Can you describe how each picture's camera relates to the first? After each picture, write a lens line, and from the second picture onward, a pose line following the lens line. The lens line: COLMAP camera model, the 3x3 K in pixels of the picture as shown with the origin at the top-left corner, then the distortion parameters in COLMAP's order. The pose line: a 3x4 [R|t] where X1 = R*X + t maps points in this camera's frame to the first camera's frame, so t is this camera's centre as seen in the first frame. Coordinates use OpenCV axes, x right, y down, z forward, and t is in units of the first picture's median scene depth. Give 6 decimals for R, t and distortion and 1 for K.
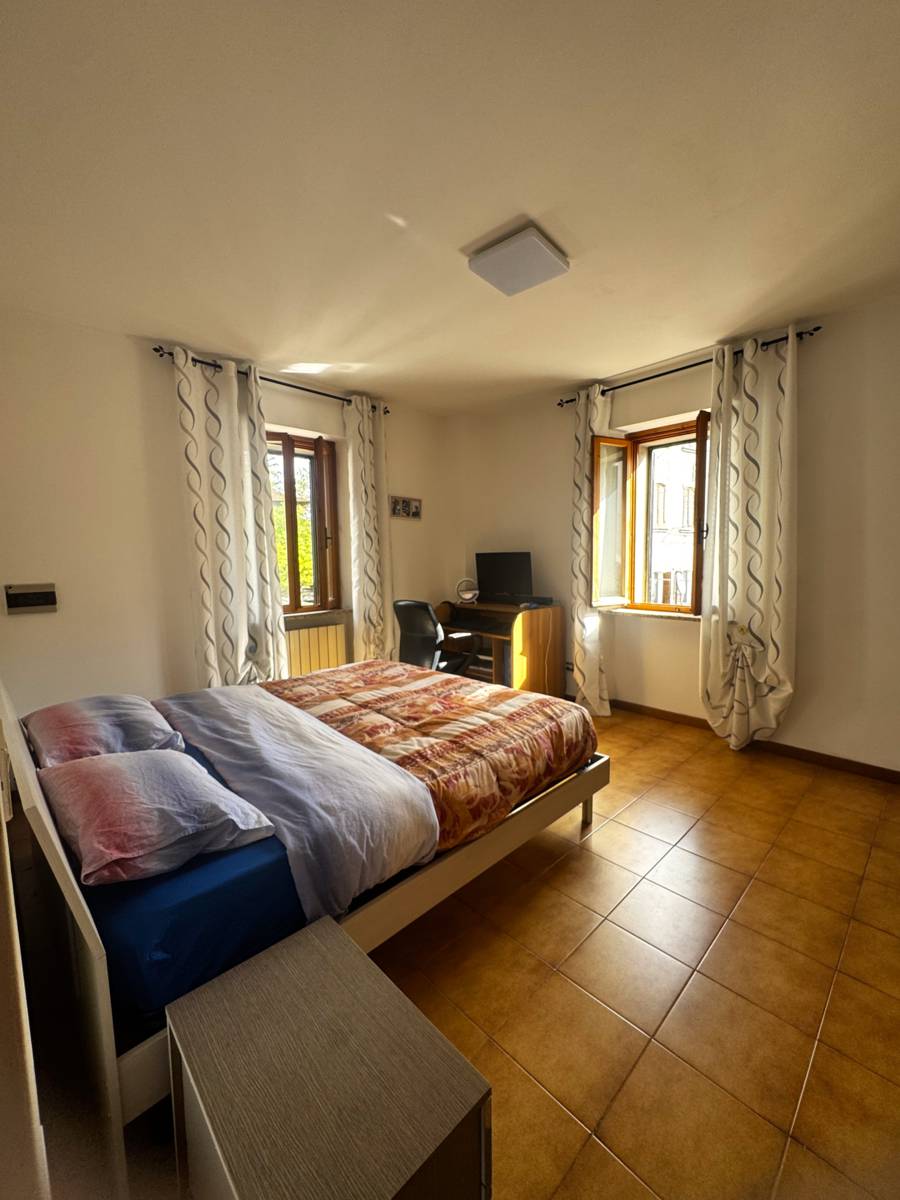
lens RADIAL K [[481.4, 0, 452.2], [0, 481.4, 597.5], [0, 0, 1]] dist [-0.001927, 0.000340]
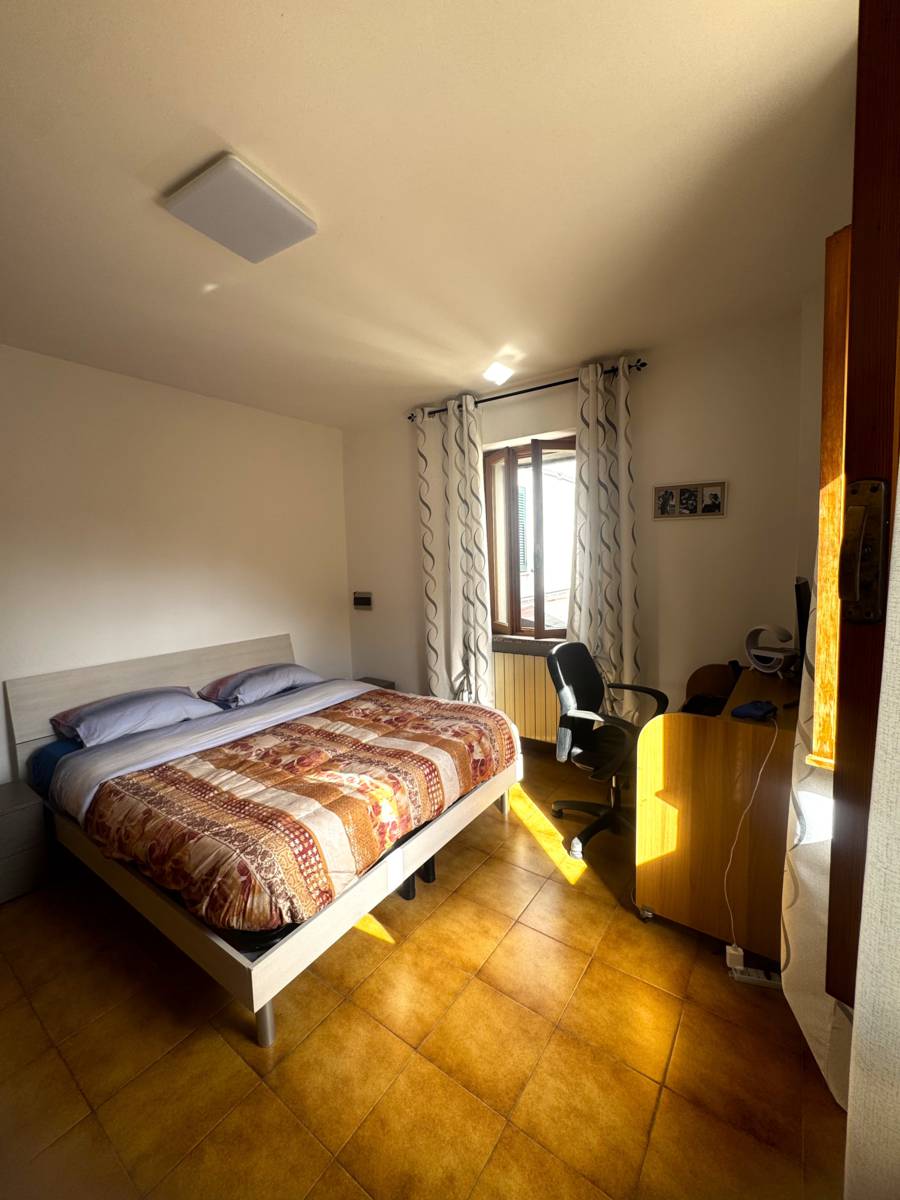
lens RADIAL K [[481.4, 0, 452.2], [0, 481.4, 597.5], [0, 0, 1]] dist [-0.001927, 0.000340]
pose [[0.185021, 0.083569, -0.979175, 0.706080], [-0.061666, 0.995402, 0.073301, -0.131502], [0.980798, 0.046820, 0.189323, 0.873505]]
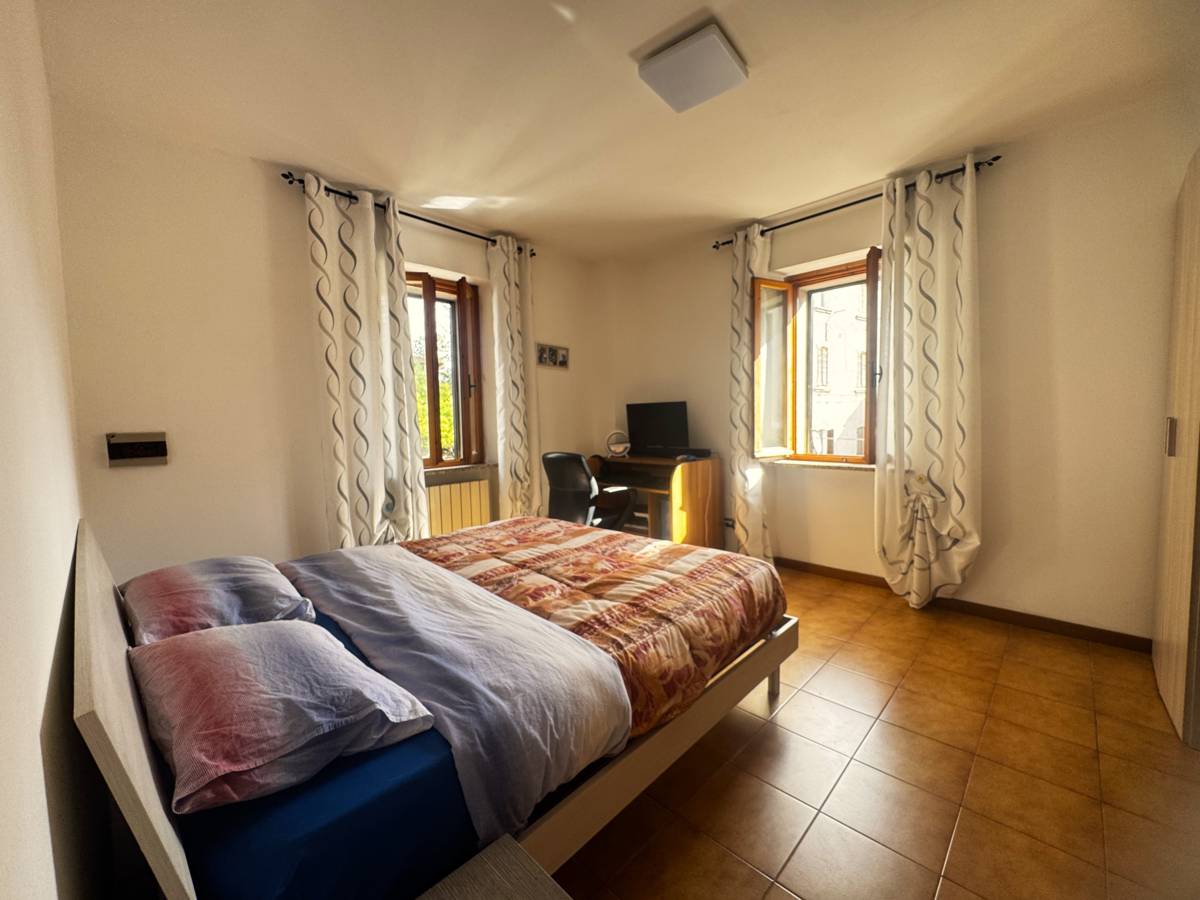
lens RADIAL K [[481.4, 0, 598.8], [0, 481.4, 446.5], [0, 0, 1]] dist [-0.001927, 0.000340]
pose [[0.999496, -0.007891, 0.030734, -0.053849], [0.008762, 0.999561, -0.028315, 0.026813], [-0.030497, 0.028570, 0.999126, 0.086630]]
